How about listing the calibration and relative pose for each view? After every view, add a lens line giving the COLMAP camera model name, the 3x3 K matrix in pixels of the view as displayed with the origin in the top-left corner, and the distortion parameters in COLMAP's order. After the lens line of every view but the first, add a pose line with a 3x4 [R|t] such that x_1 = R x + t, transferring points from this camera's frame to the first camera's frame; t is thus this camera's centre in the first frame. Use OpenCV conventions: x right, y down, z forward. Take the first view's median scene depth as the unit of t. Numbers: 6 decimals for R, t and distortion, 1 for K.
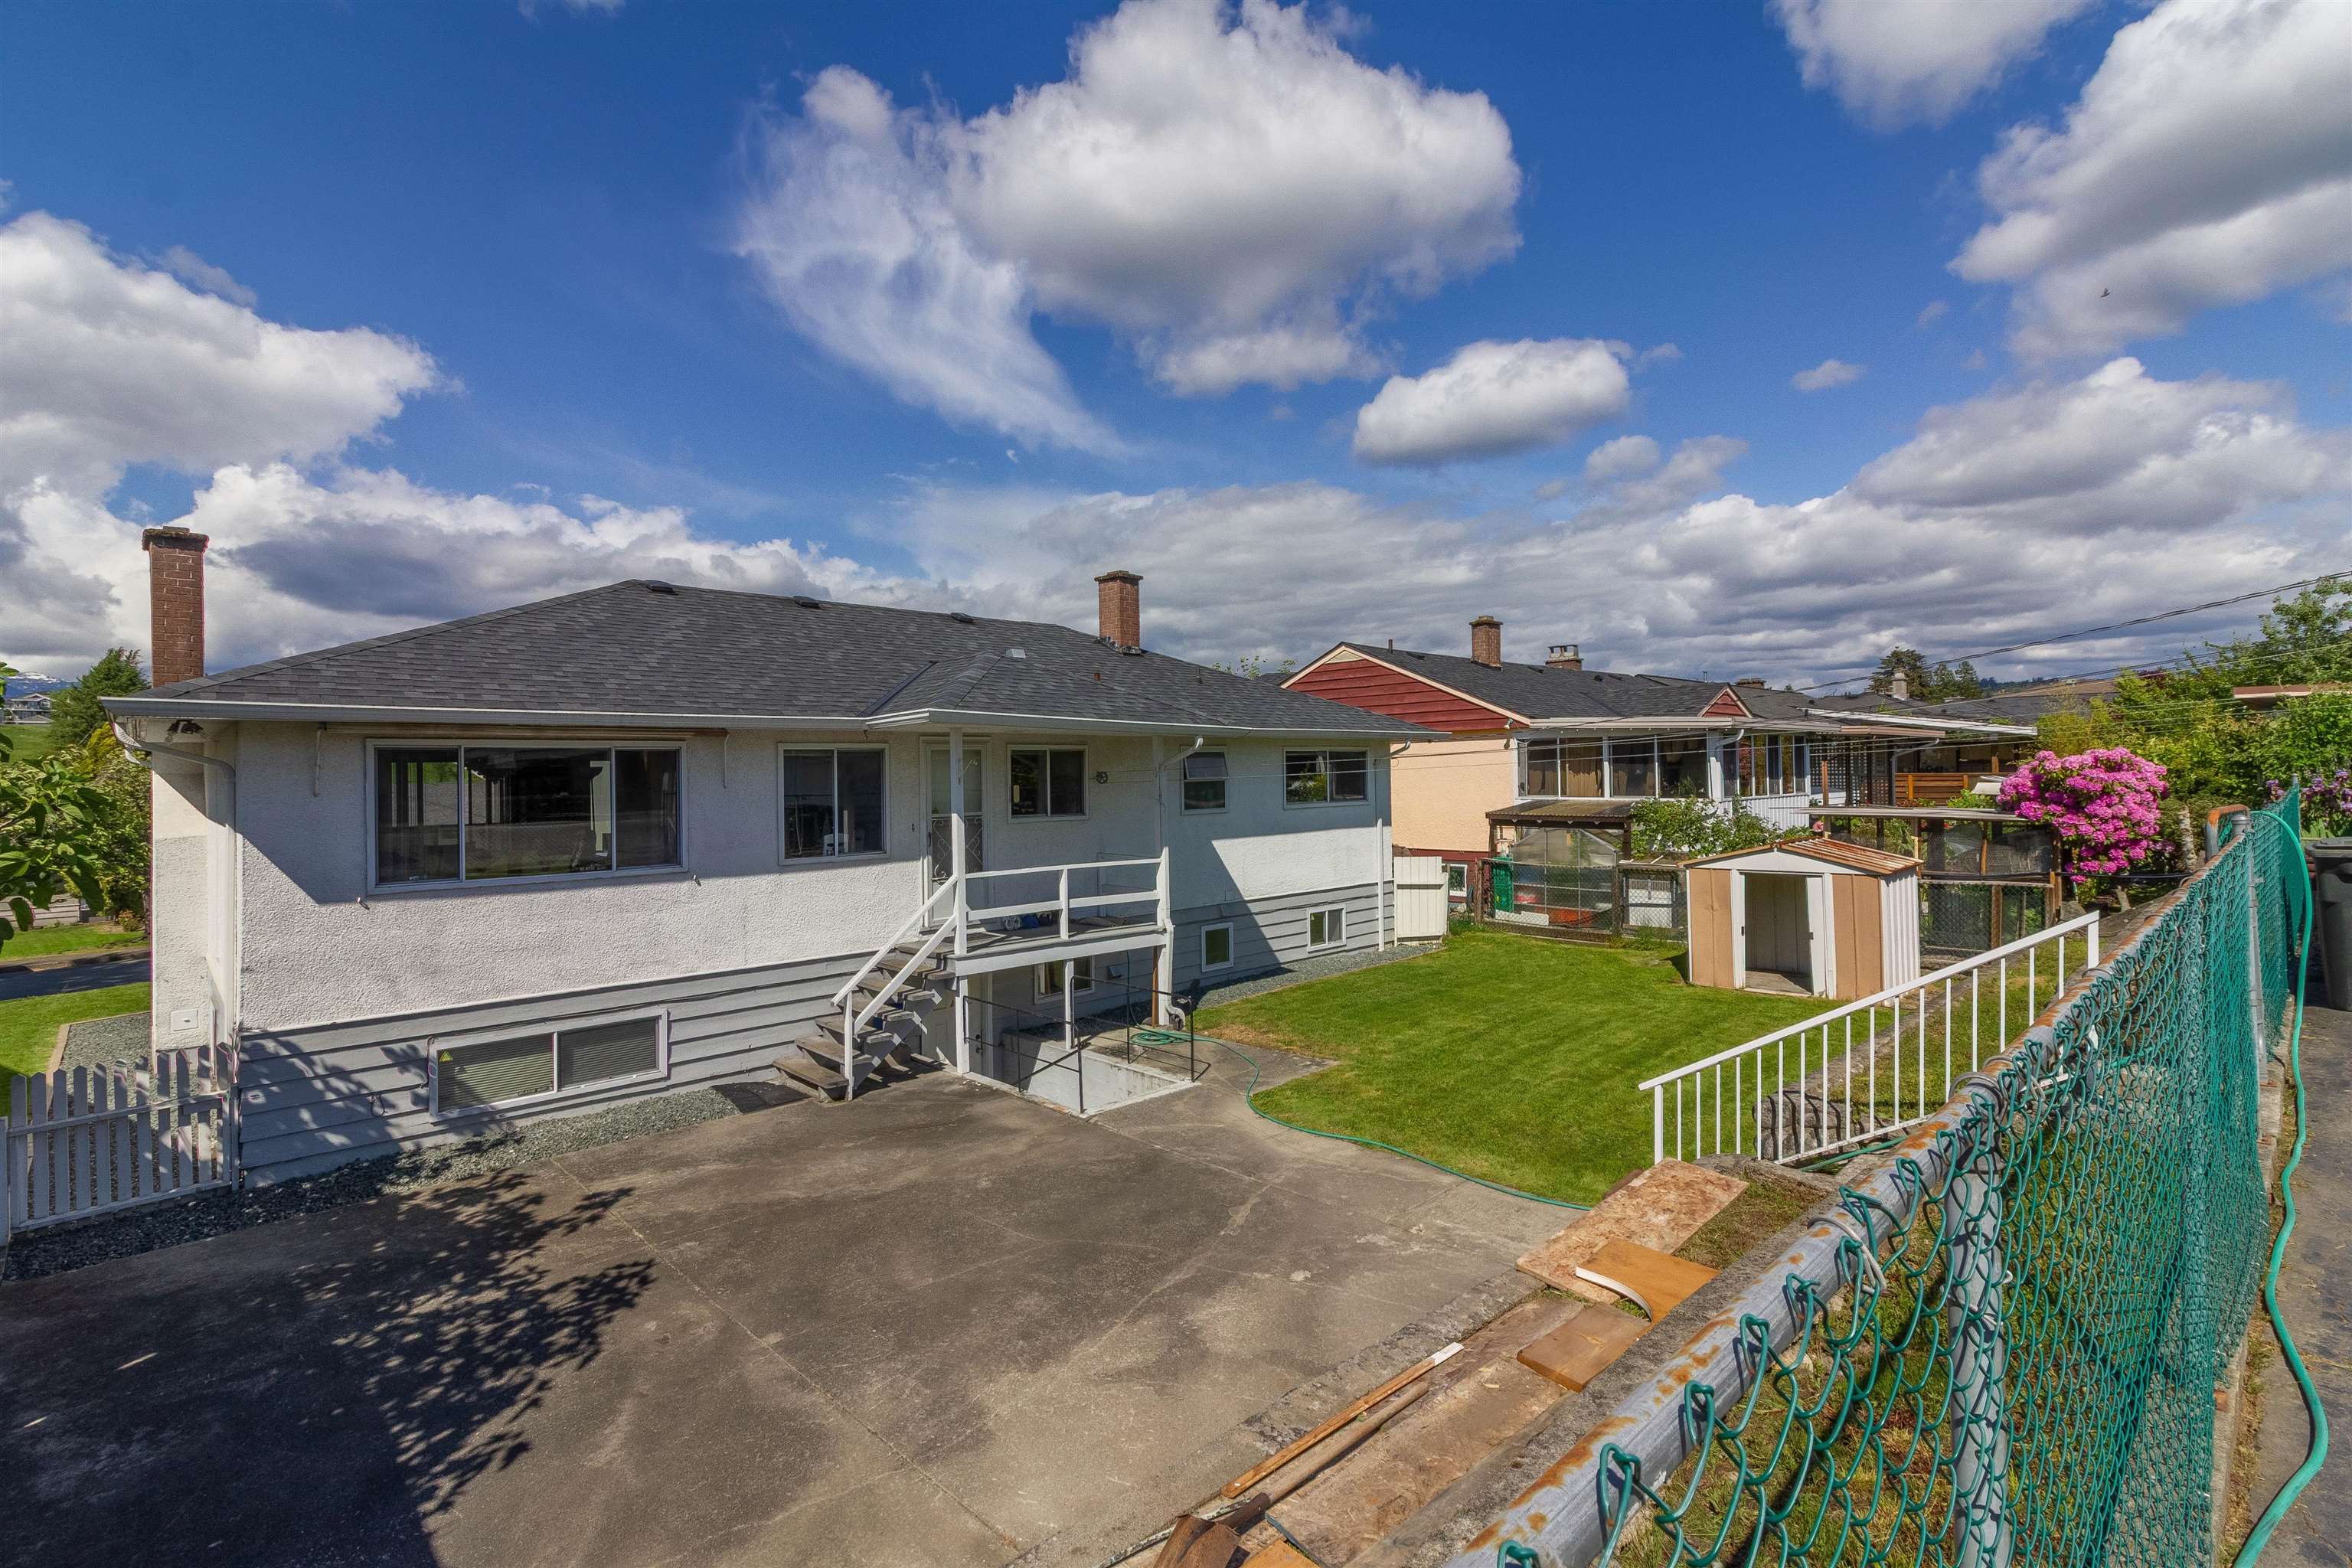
lens RADIAL K [[1082.1, 0, 1166.3], [0, 1082.1, 799.5], [0, 0, 1]] dist [0.005261, -0.000133]
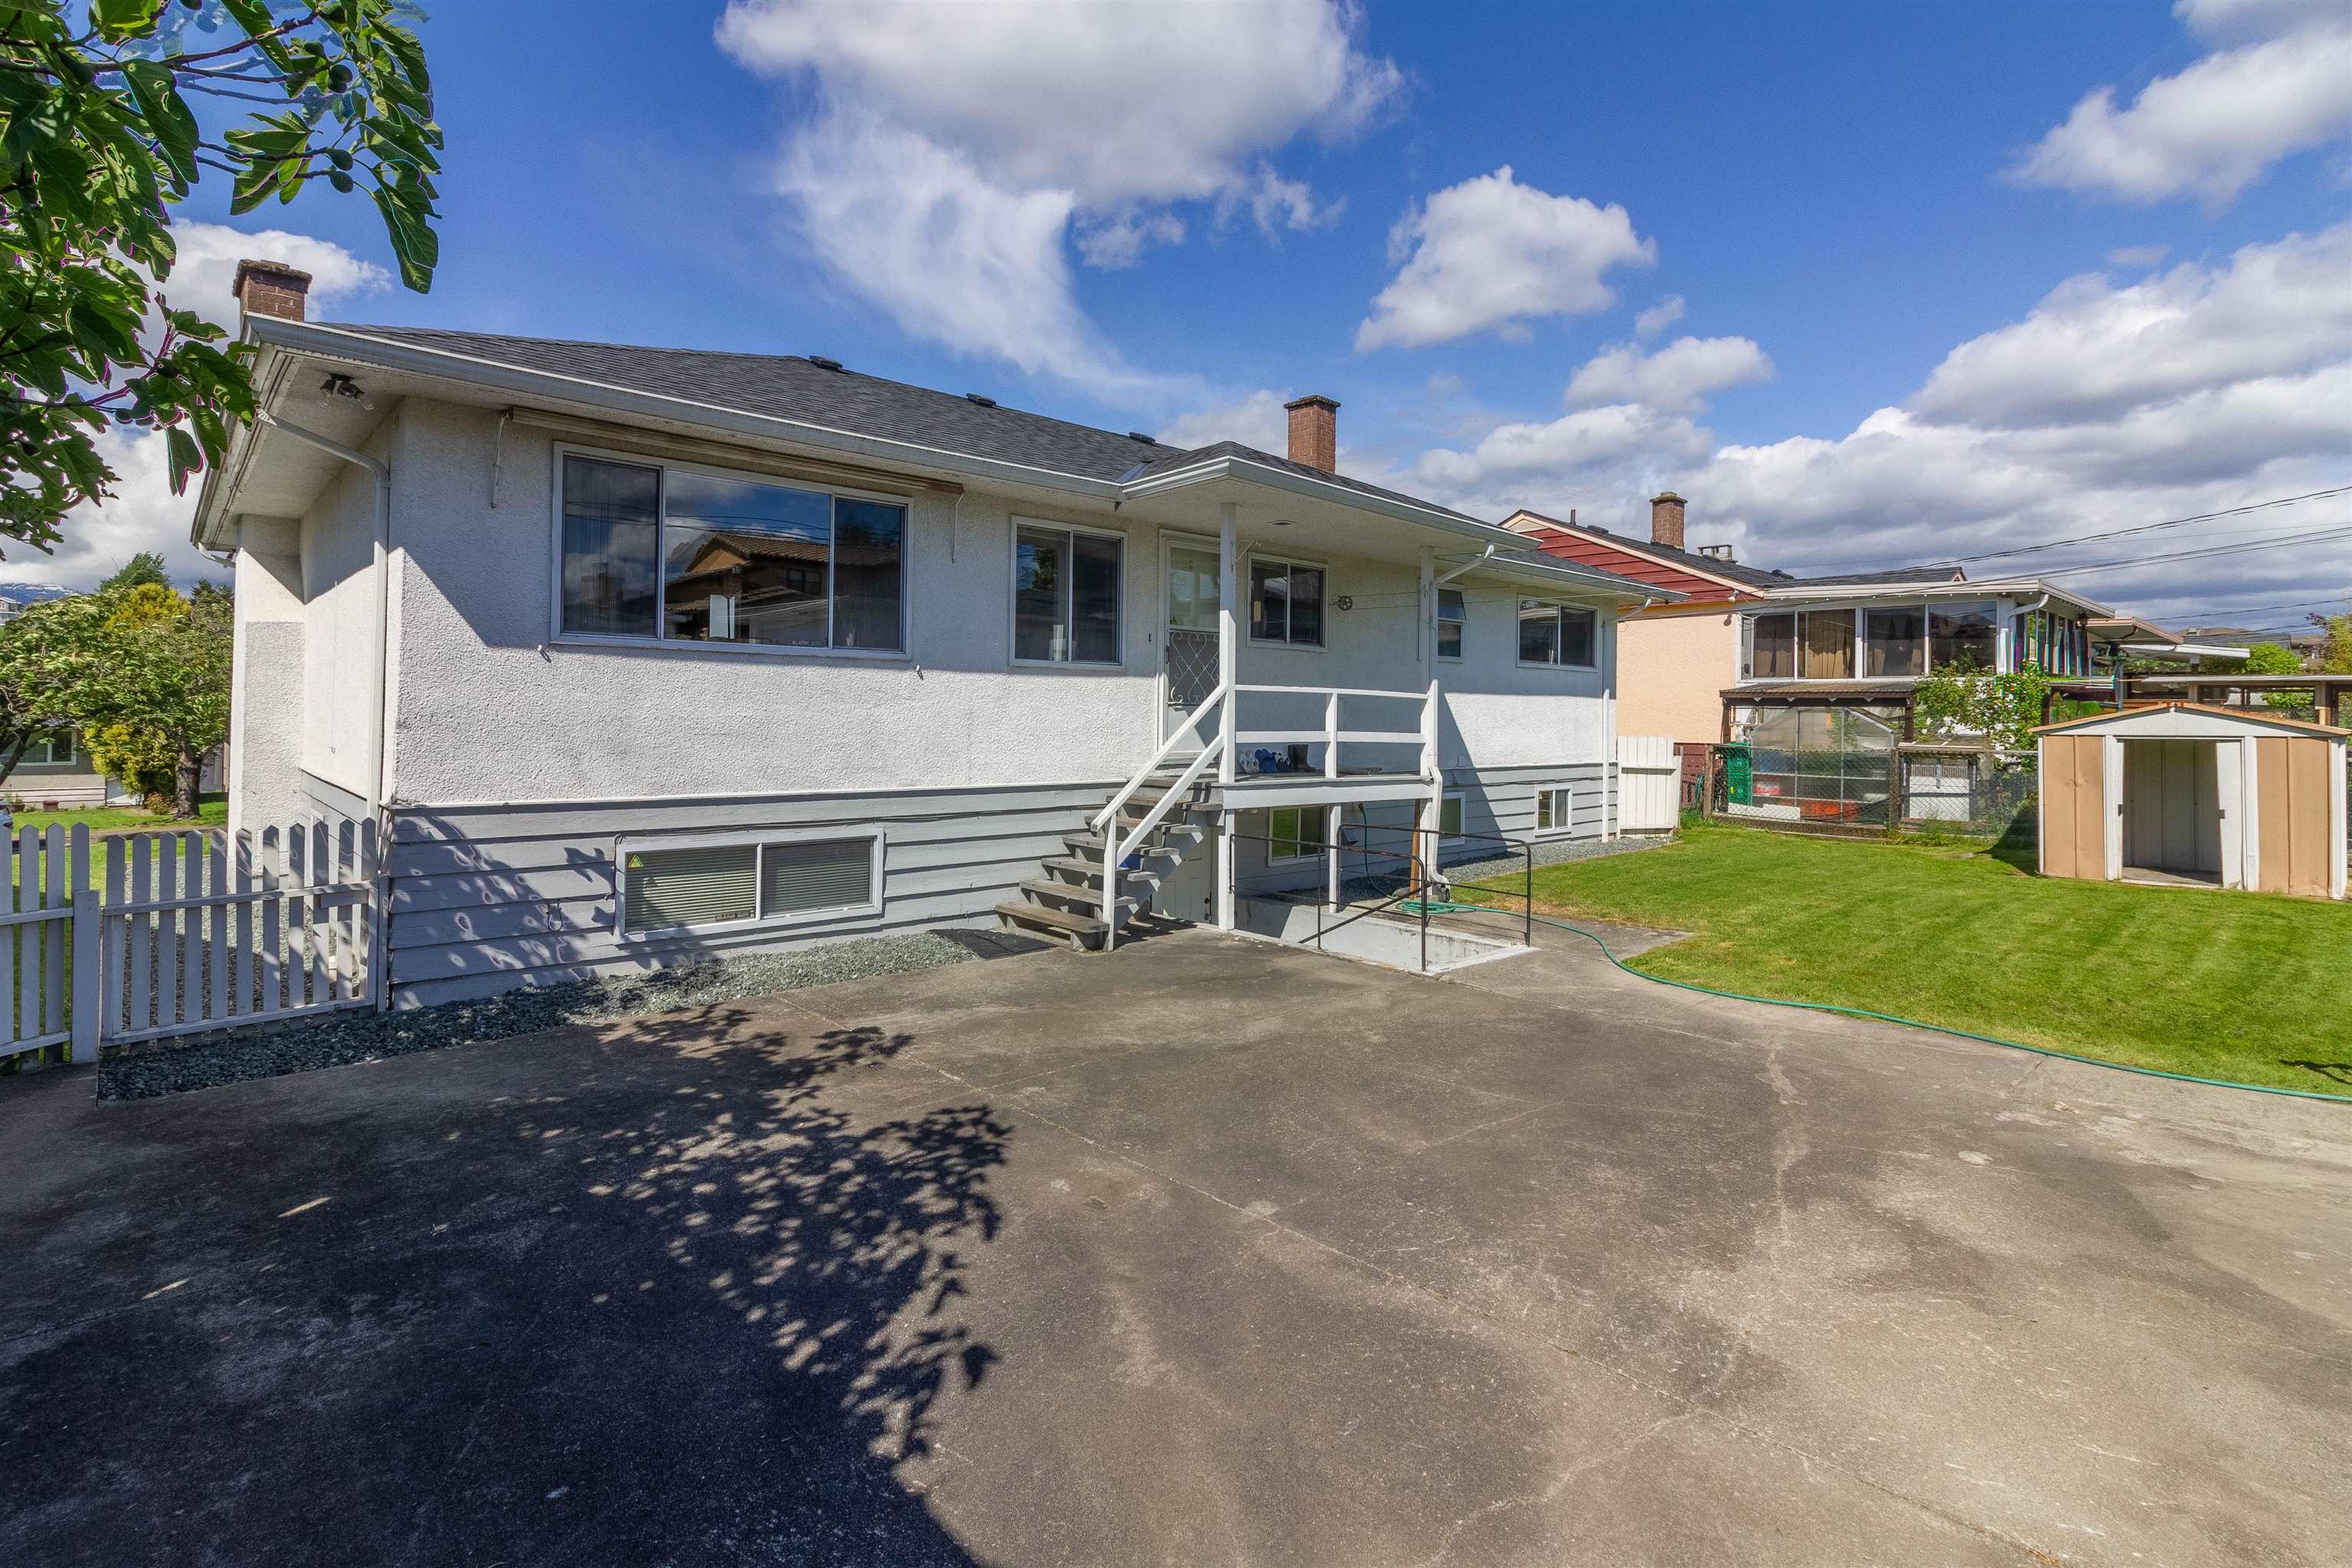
lens RADIAL K [[1106.0, 0, 1167.9], [0, 1106.0, 729.7], [0, 0, 1]] dist [0.011213, -0.000084]
pose [[0.999422, 0.028166, -0.019022, -0.219875], [-0.028450, 0.999485, -0.014819, 0.117161], [0.018595, 0.015351, 0.999709, 0.174033]]
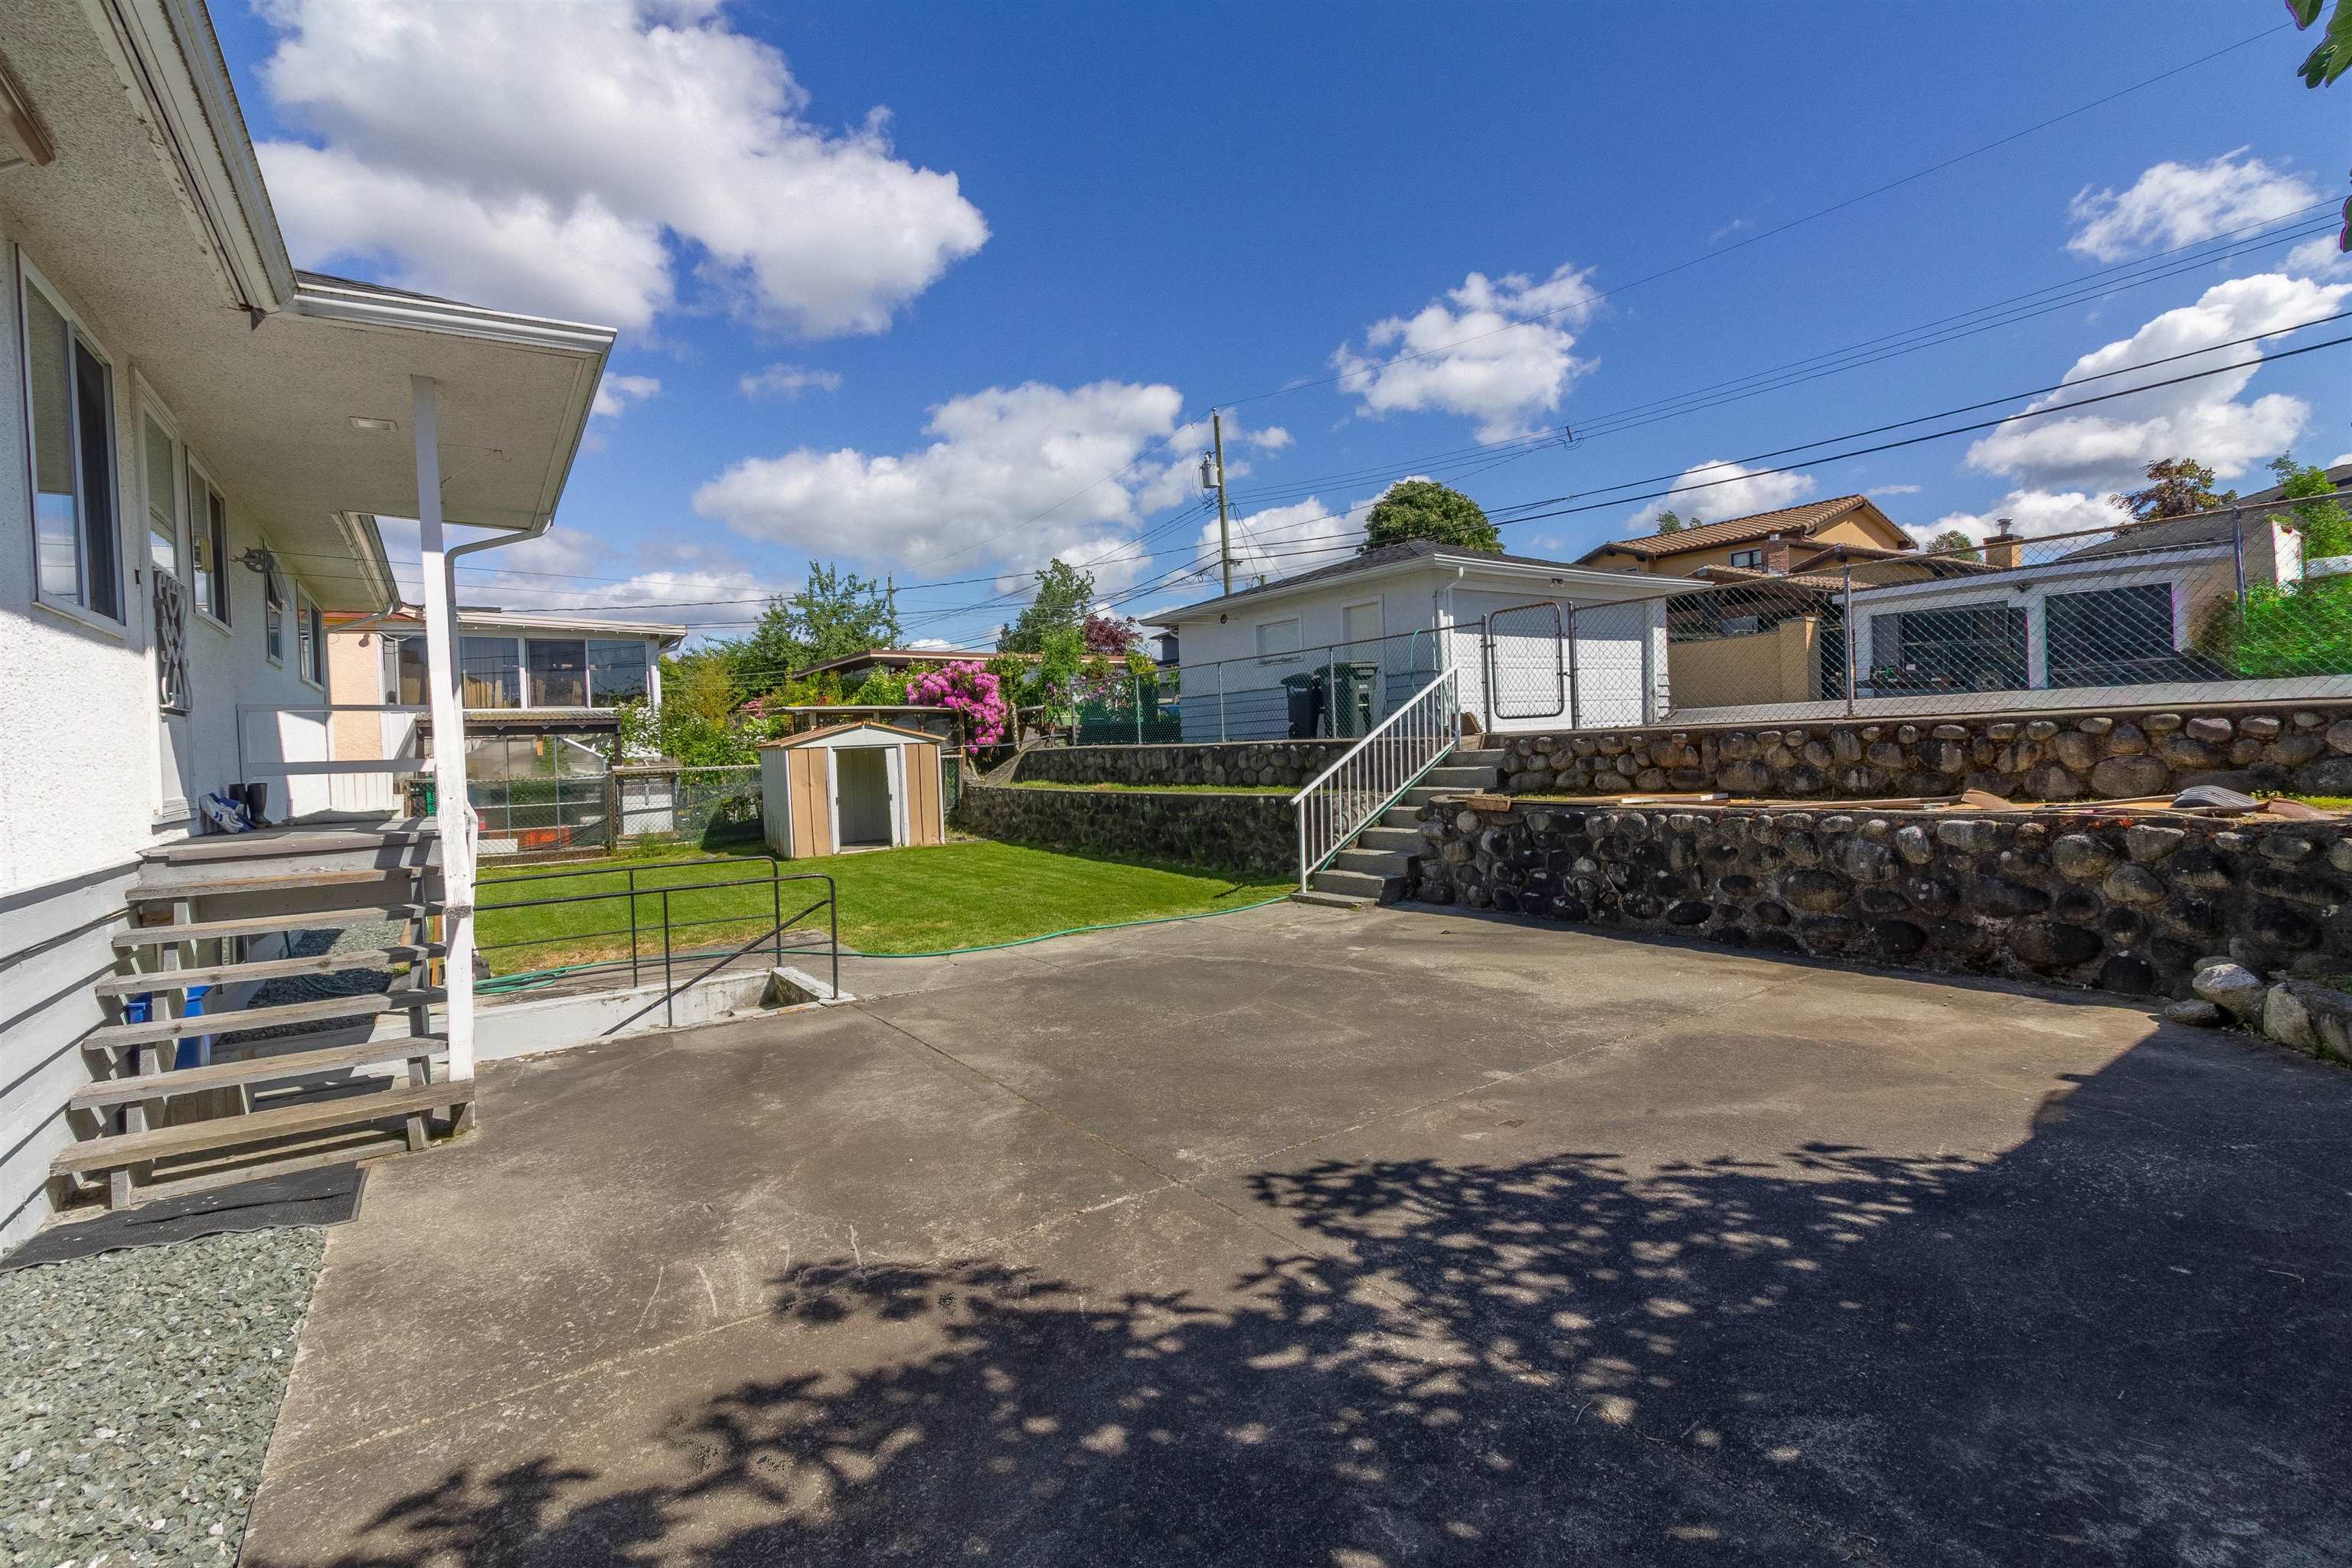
lens RADIAL K [[1082.1, 0, 1173.4], [0, 1082.1, 768.5], [0, 0, 1]] dist [0.005261, -0.000133]
pose [[0.165937, -0.009052, 0.986095, -0.637364], [0.060542, 0.998165, -0.001025, 0.136467], [-0.984276, 0.059870, 0.166181, 0.584314]]
